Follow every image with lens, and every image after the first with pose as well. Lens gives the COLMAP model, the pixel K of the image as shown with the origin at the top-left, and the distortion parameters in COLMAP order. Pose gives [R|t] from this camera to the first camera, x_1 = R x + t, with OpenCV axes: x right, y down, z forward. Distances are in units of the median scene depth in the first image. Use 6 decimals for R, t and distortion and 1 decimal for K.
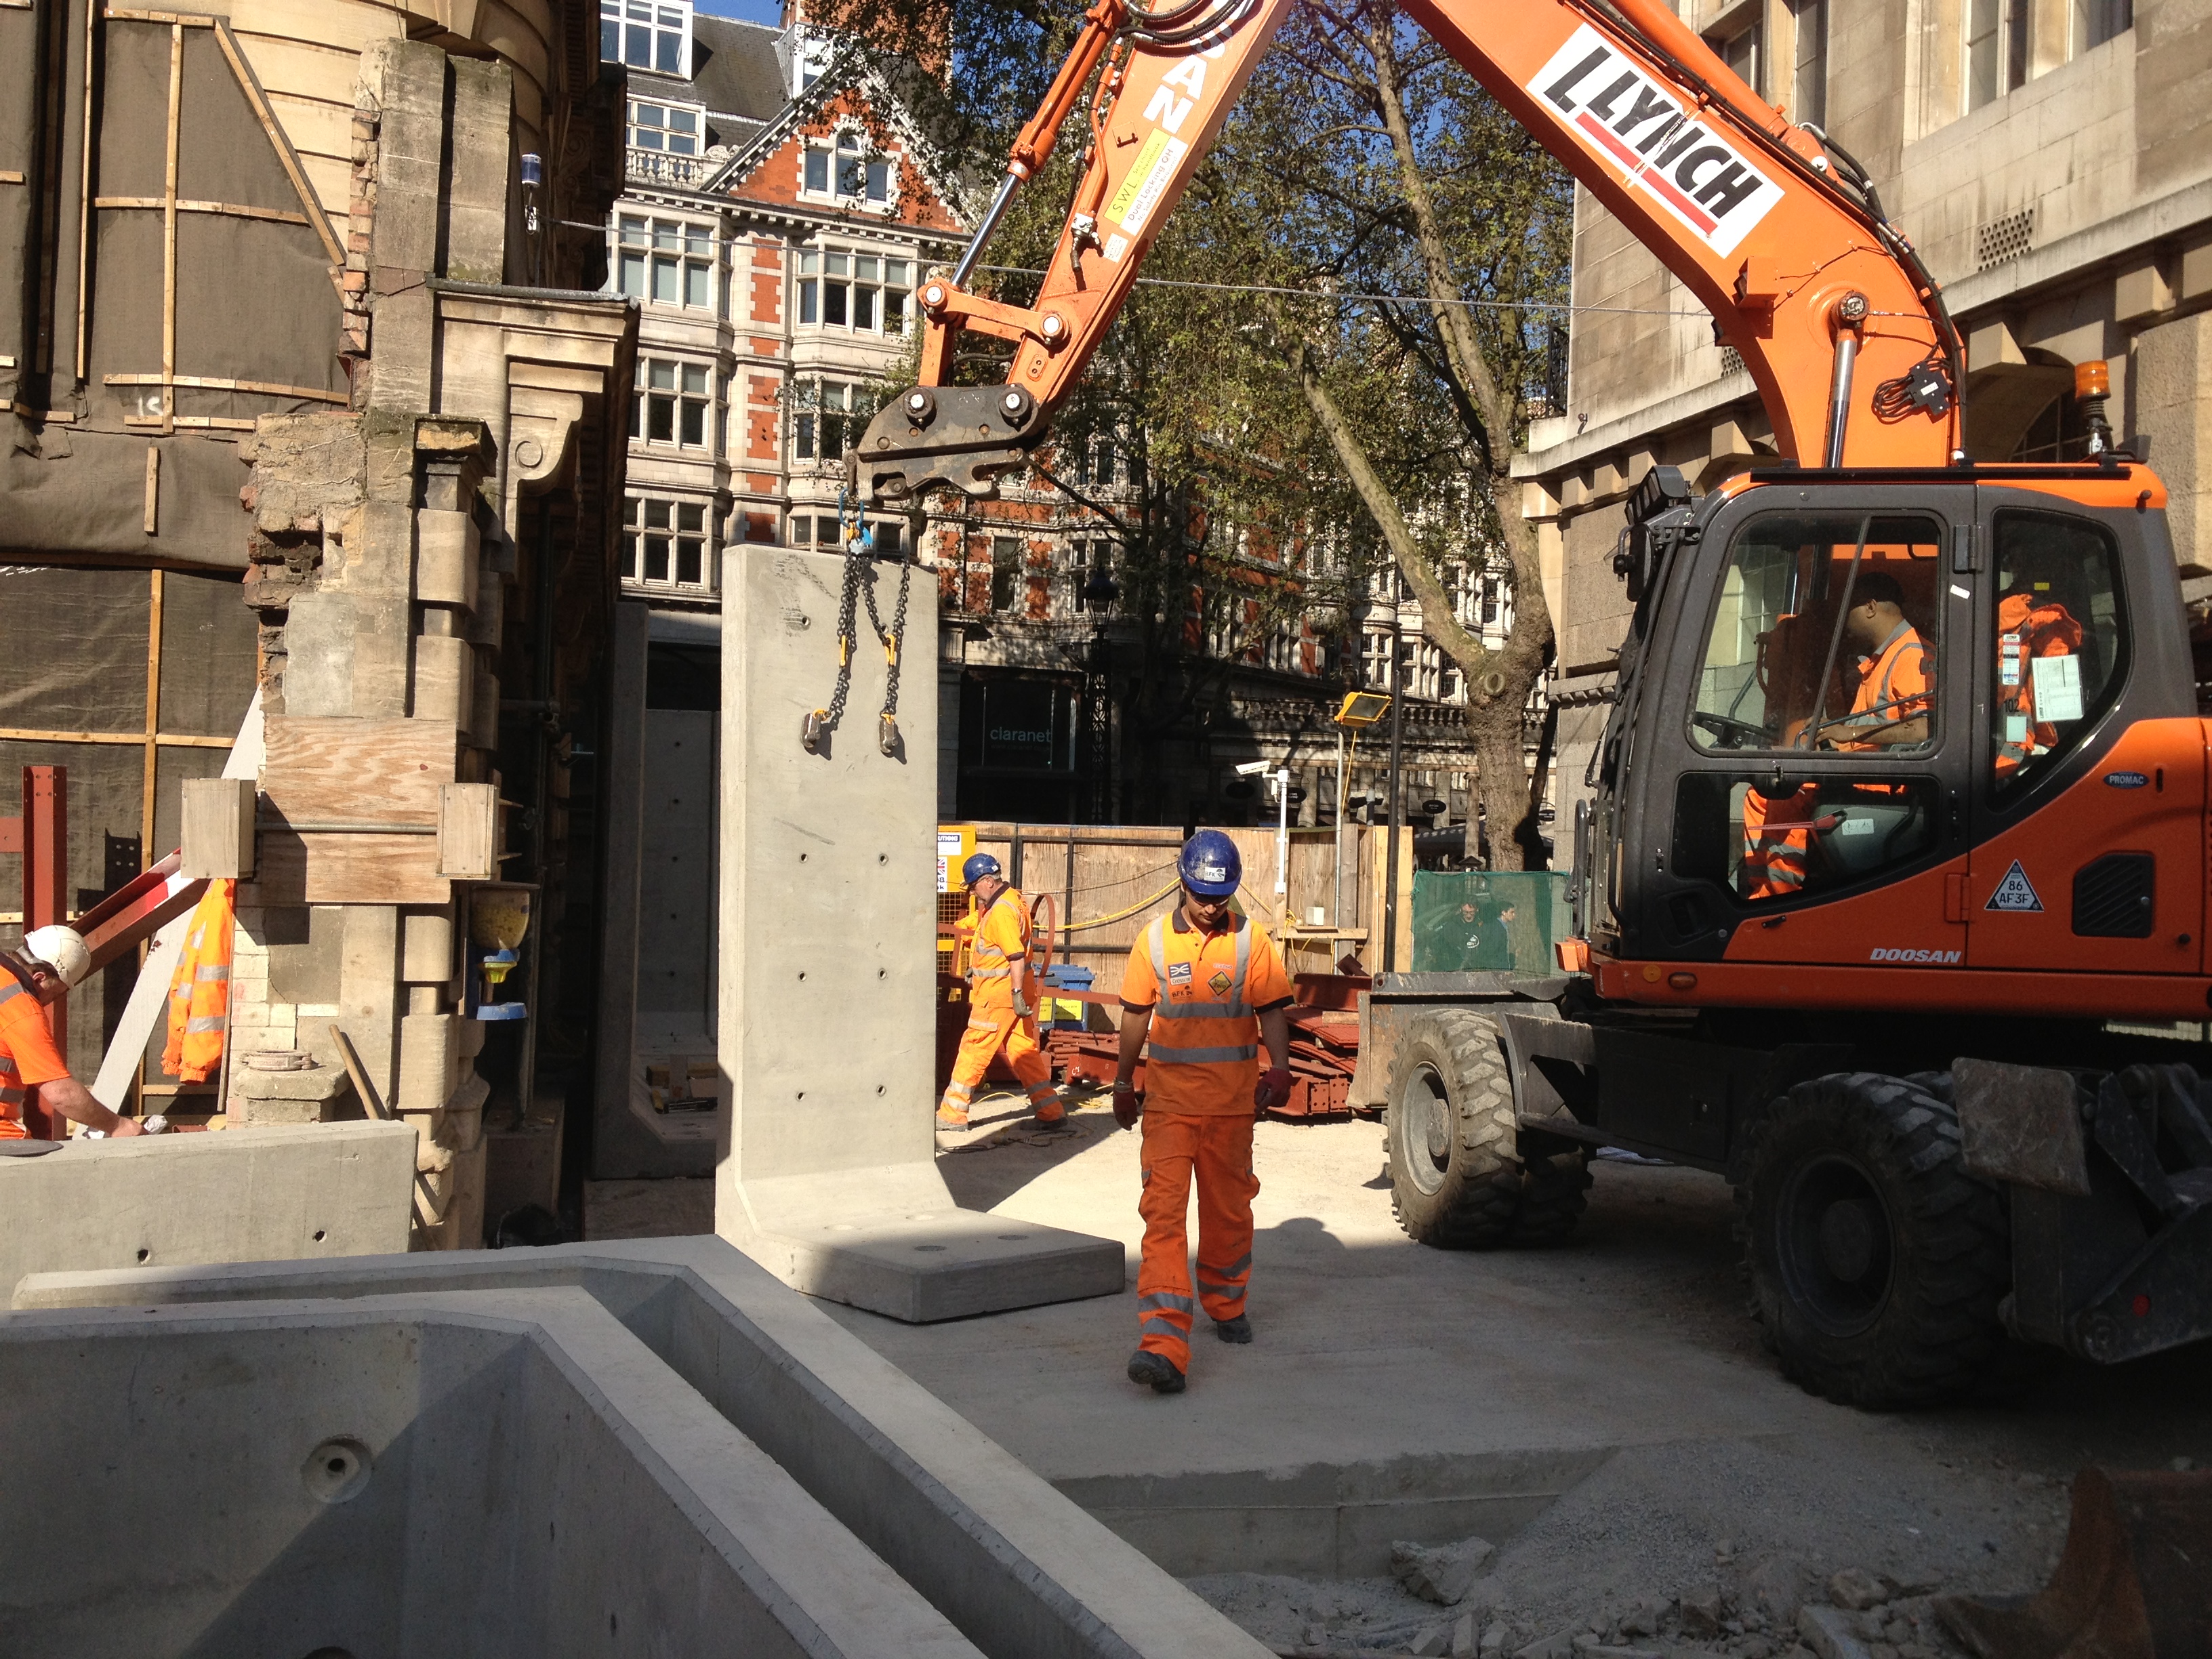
lens RADIAL K [[2047.3, 0, 1107.1], [0, 2047.3, 826.1], [0, 0, 1]] dist [0.003580, 0.000000]
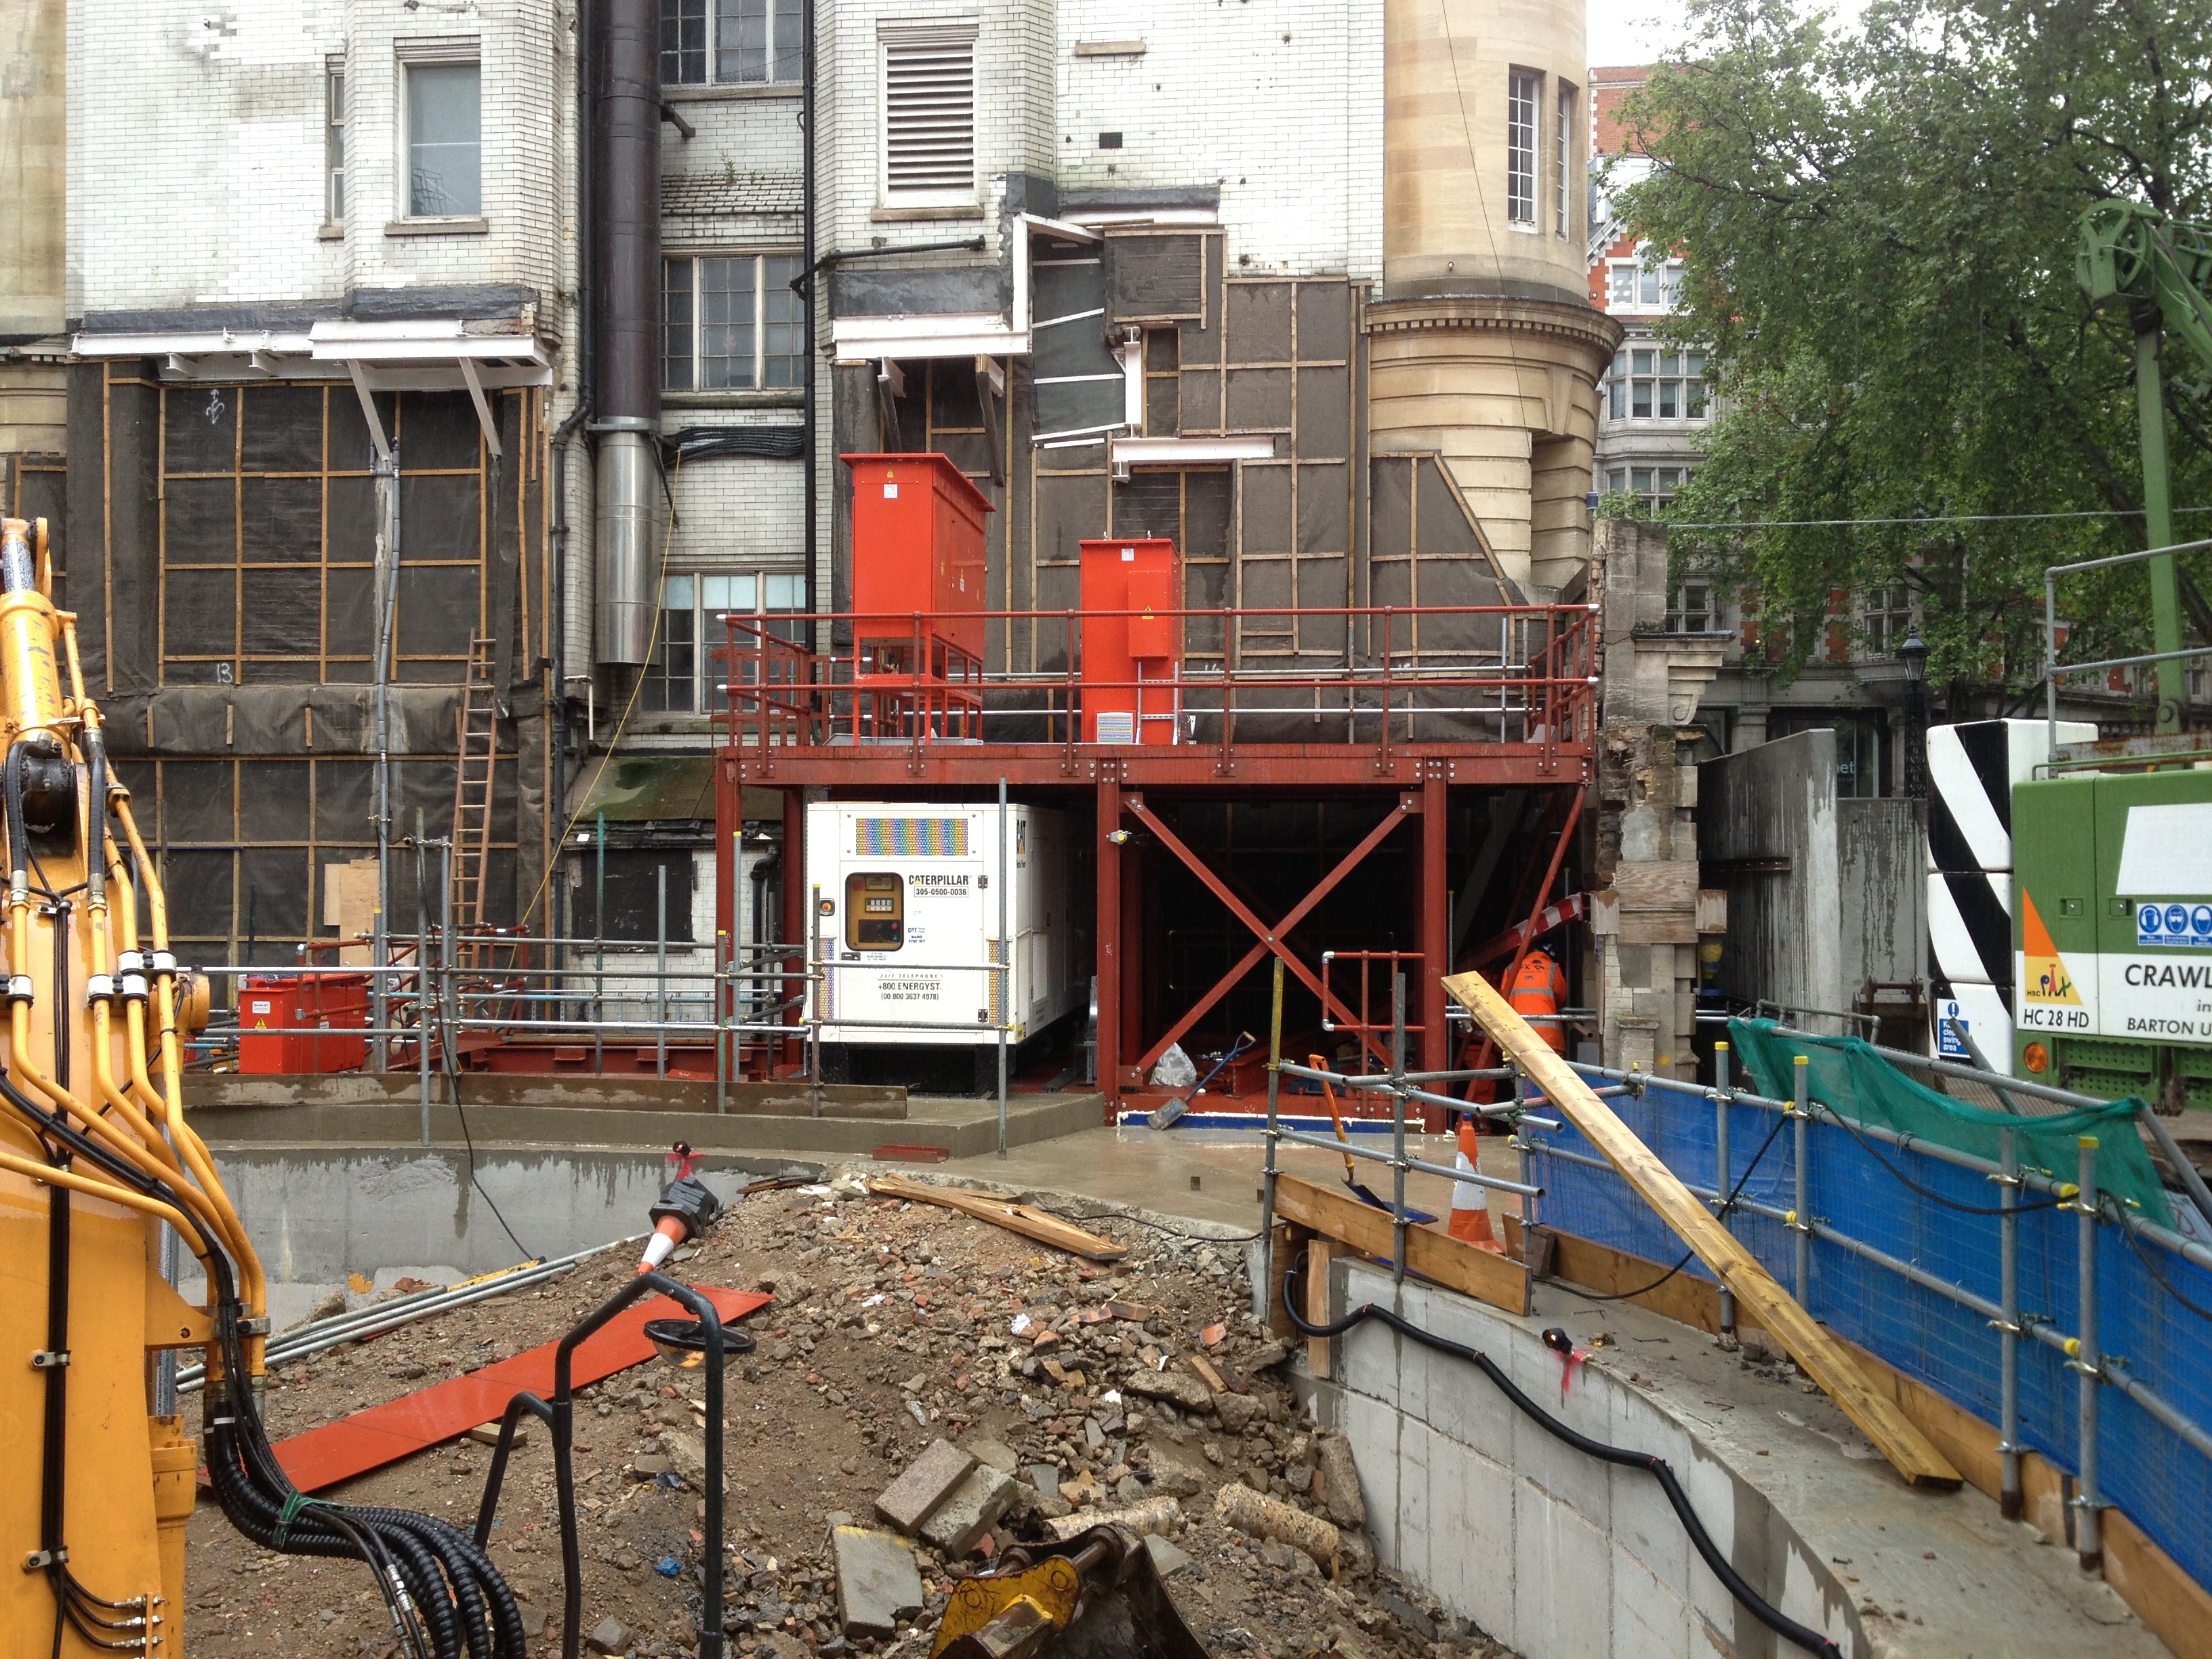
lens RADIAL K [[2047.3, 0, 1101.8], [0, 2047.3, 832.7], [0, 0, 1]] dist [0.003580, 0.000000]
pose [[0.933244, -0.032631, -0.357757, -0.074773], [0.028913, 0.999458, -0.015738, -0.039348], [0.358077, 0.004344, 0.933682, -0.789638]]
